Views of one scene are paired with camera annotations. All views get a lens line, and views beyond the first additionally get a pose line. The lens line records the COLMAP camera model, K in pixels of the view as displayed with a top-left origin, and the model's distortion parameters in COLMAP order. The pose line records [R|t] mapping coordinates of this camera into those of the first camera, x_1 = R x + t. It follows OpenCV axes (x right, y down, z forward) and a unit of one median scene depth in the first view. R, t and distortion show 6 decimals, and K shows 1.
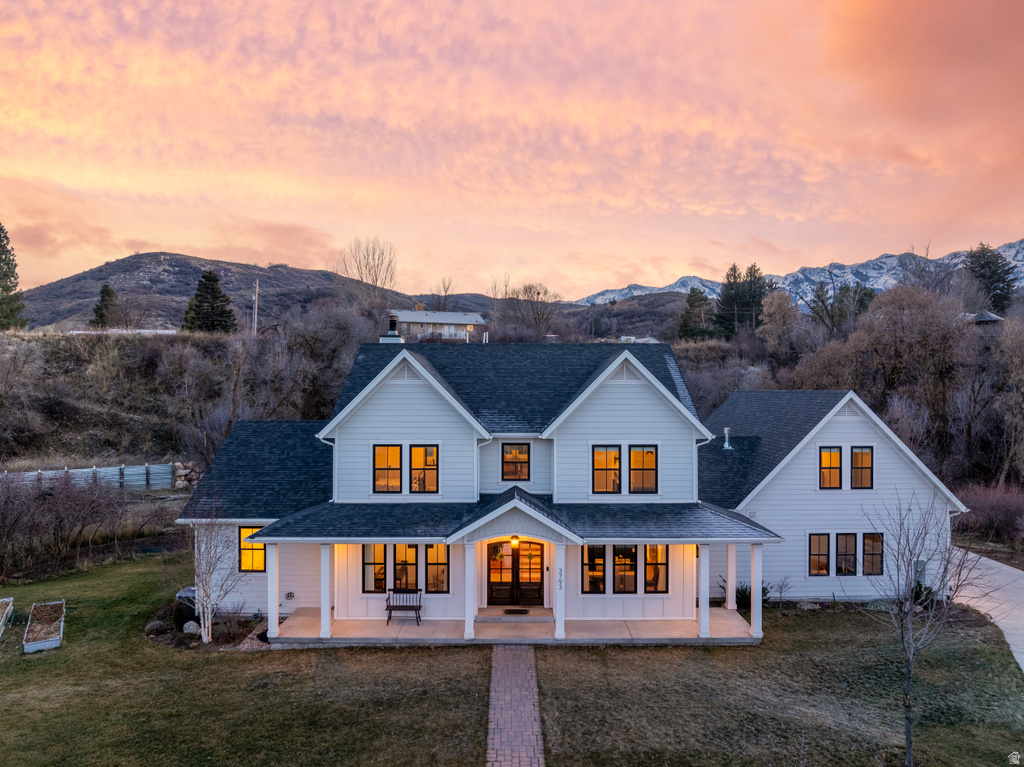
lens RADIAL K [[688.9, 0, 512.0], [0, 688.9, 383.5], [0, 0, 1]] dist [-0.040186, -0.001454]
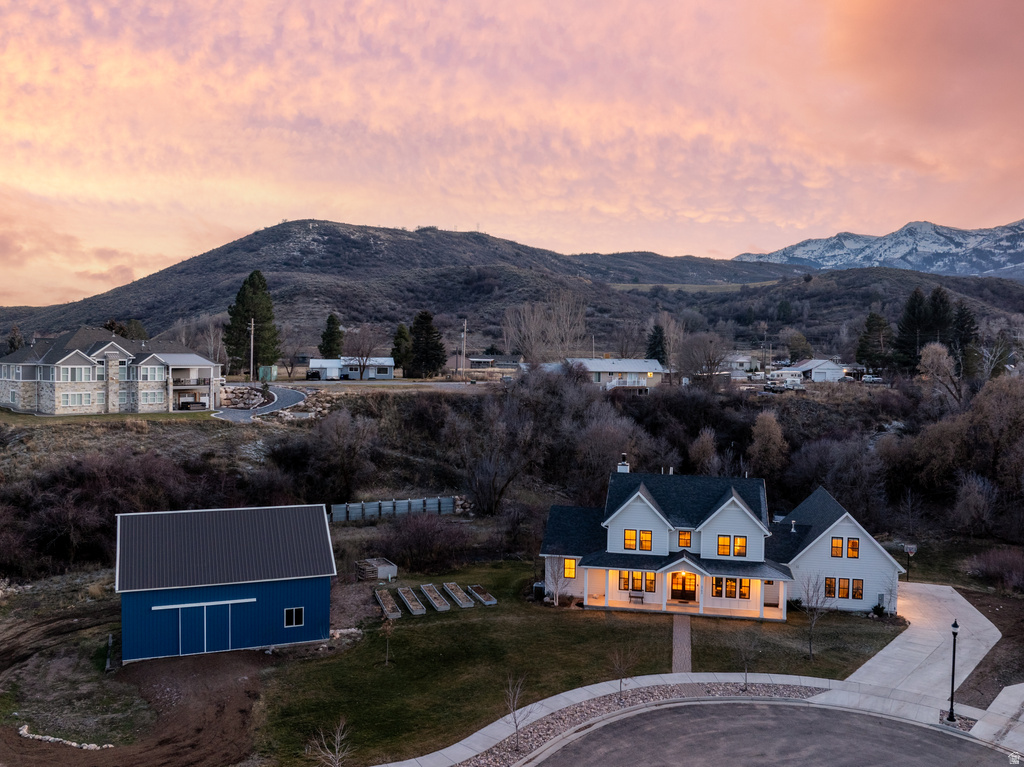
lens RADIAL K [[764.0, 0, 512.0], [0, 764.0, 383.5], [0, 0, 1]] dist [-0.041058, -0.004070]
pose [[0.974567, 0.015427, -0.223564, 0.003427], [-0.010422, 0.999668, 0.023549, -0.483440], [0.223854, -0.020620, 0.974405, -1.692298]]
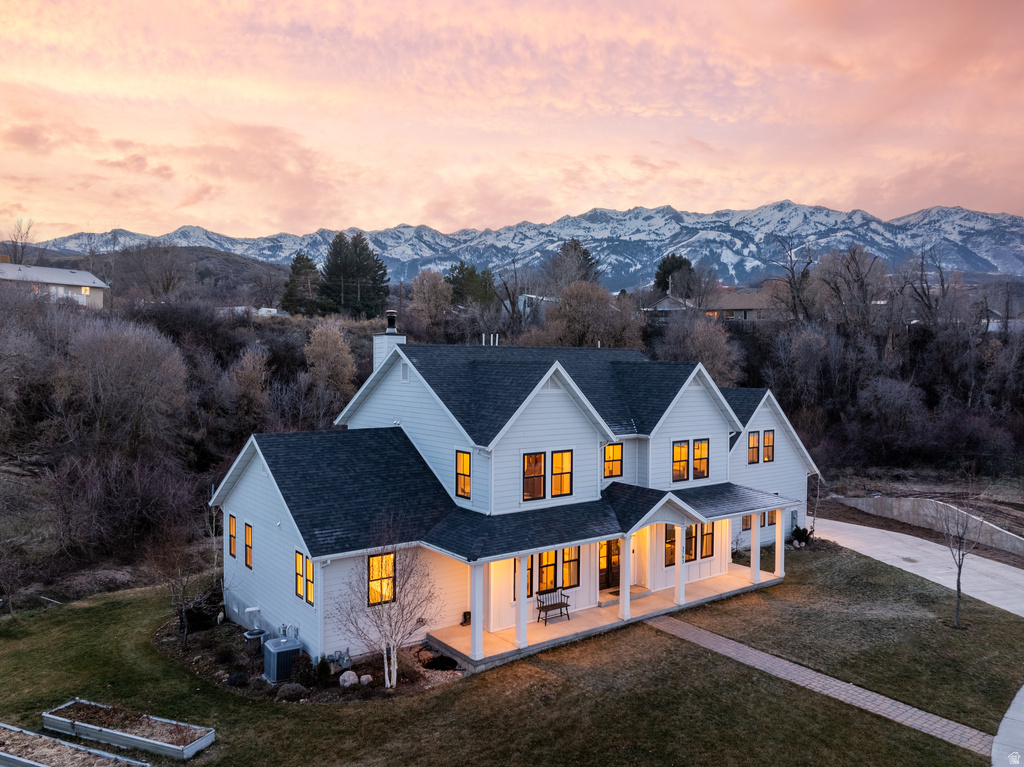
lens RADIAL K [[764.0, 0, 512.0], [0, 764.0, 383.5], [0, 0, 1]] dist [-0.041058, -0.004070]
pose [[0.809812, -0.014384, 0.586514, -0.877119], [-0.008796, 0.999289, 0.036652, -0.055907], [-0.586624, -0.034840, 0.809110, 0.104420]]
